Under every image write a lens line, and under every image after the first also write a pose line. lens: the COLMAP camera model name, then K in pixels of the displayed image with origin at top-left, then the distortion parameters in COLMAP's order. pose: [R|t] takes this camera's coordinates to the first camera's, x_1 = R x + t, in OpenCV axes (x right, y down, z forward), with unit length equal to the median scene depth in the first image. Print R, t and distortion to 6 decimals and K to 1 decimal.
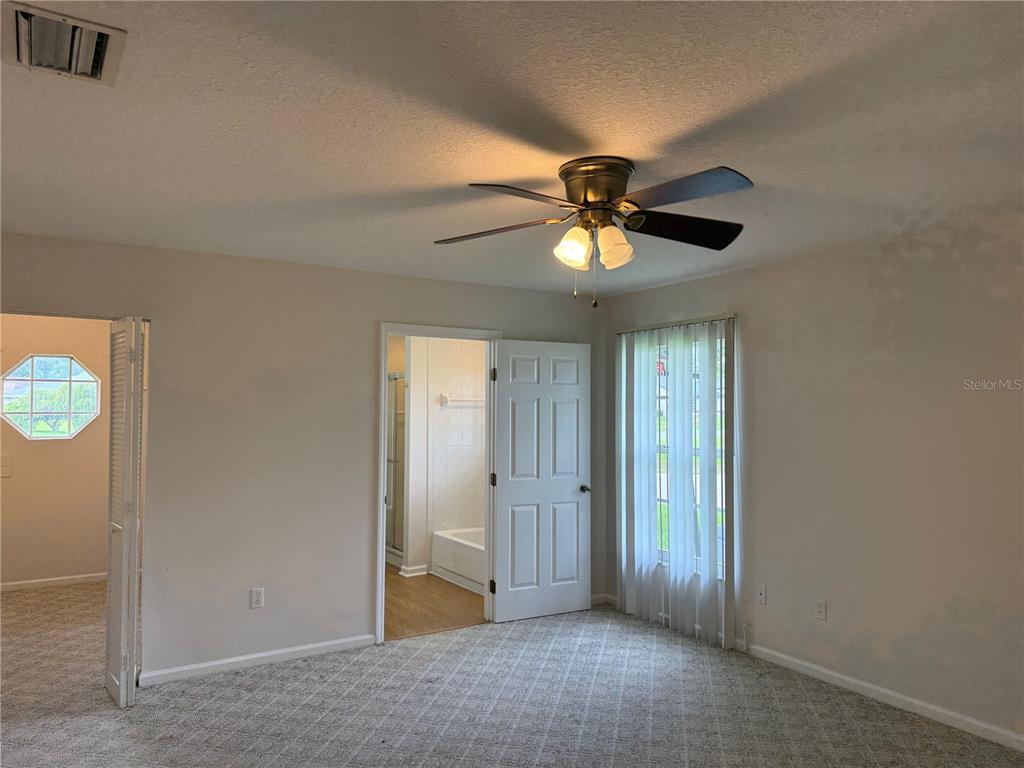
lens RADIAL K [[715.1, 0, 512.0], [0, 715.1, 384.0], [0, 0, 1]] dist [0.198313, -0.268716]
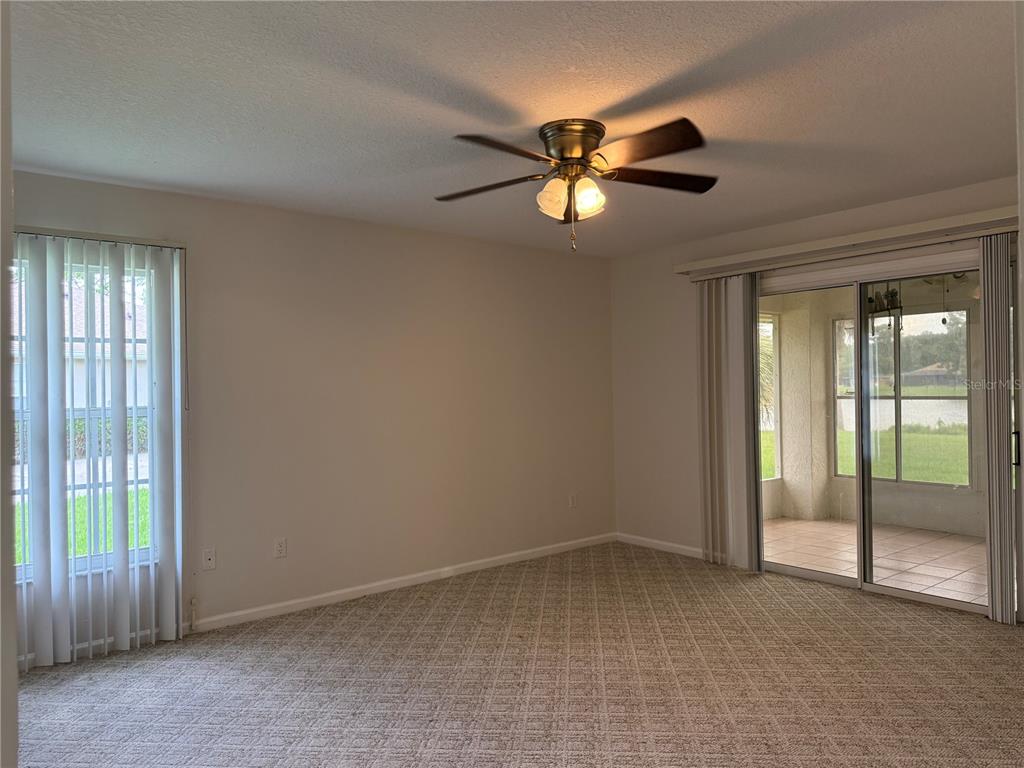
lens RADIAL K [[731.8, 0, 512.0], [0, 731.8, 384.0], [0, 0, 1]] dist [0.012692, -0.000908]
pose [[-0.133972, 0.010917, 0.990925, -0.666276], [-0.024396, 0.999600, -0.014311, 0.075933], [-0.990685, -0.026092, -0.133652, 0.813752]]
